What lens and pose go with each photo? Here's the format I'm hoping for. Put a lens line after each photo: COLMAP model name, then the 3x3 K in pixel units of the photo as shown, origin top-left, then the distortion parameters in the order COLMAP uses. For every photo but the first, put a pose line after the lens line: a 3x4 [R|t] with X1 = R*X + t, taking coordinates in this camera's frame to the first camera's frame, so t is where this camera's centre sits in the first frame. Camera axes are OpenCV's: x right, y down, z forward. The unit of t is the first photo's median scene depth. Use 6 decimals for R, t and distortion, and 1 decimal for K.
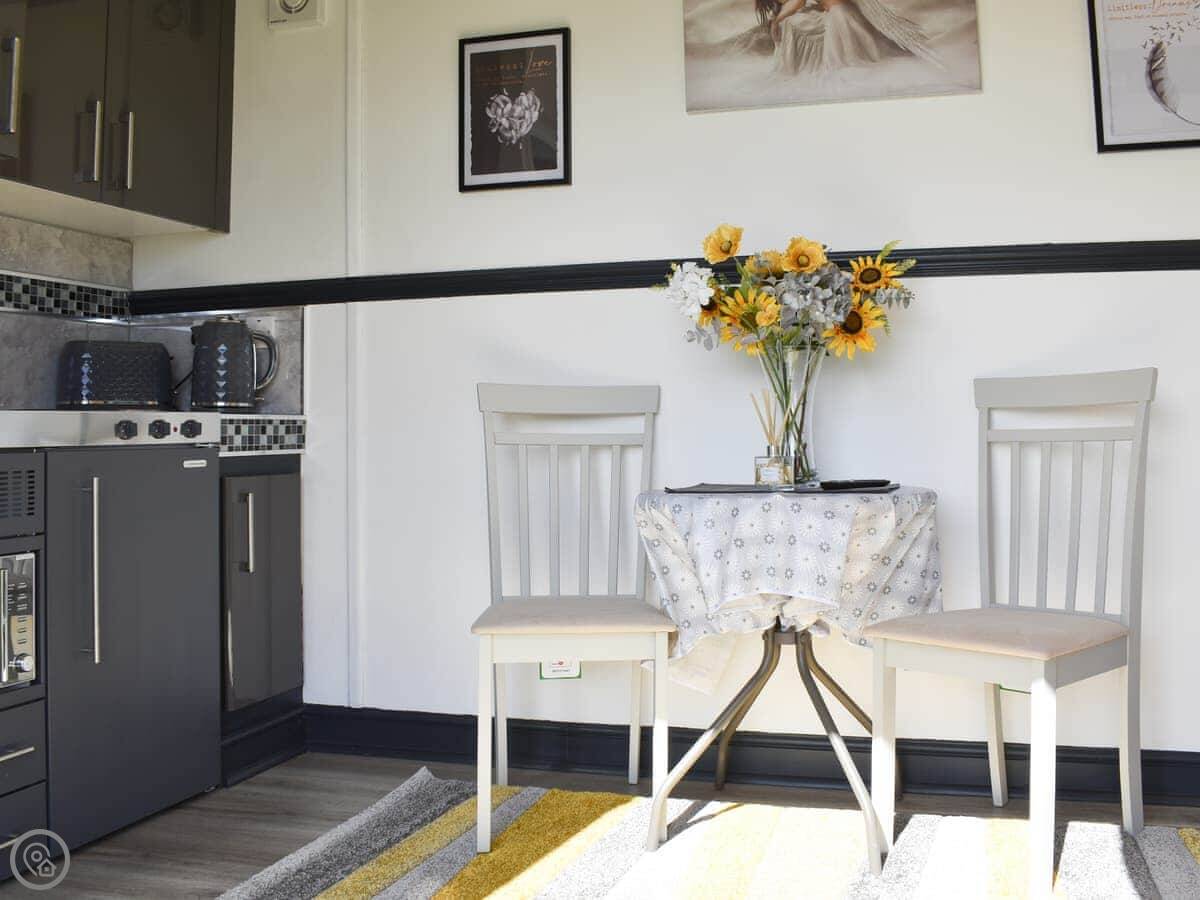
lens RADIAL K [[1120.4, 0, 600.0], [0, 1120.4, 450.0], [0, 0, 1]] dist [-0.065383, -0.005757]
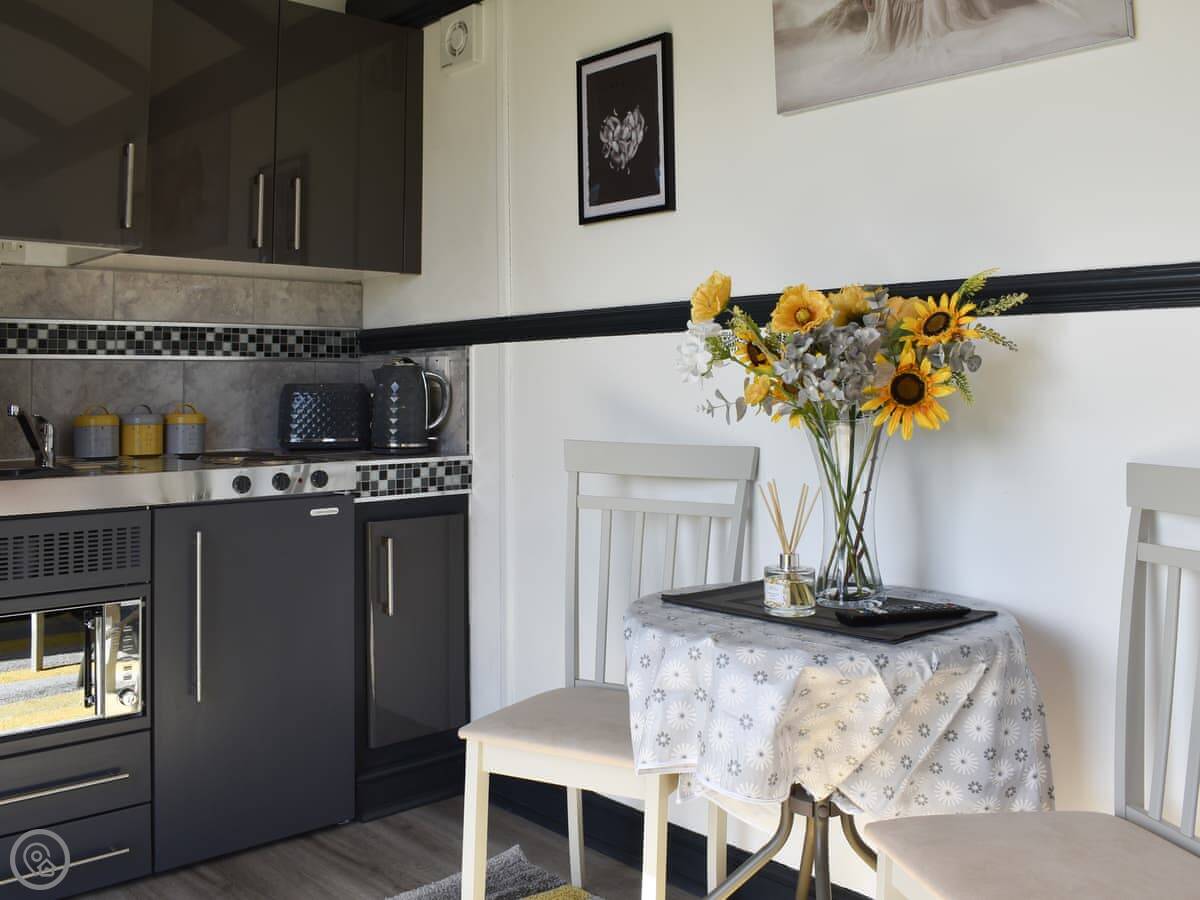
lens RADIAL K [[1080.7, 0, 593.8], [0, 1080.7, 360.8], [0, 0, 1]] dist [-0.064005, 0.013303]
pose [[0.852349, -0.011306, -0.522852, 0.358282], [-0.001337, 0.999716, -0.023798, -0.098982], [0.522972, 0.020984, 0.852091, 0.247393]]
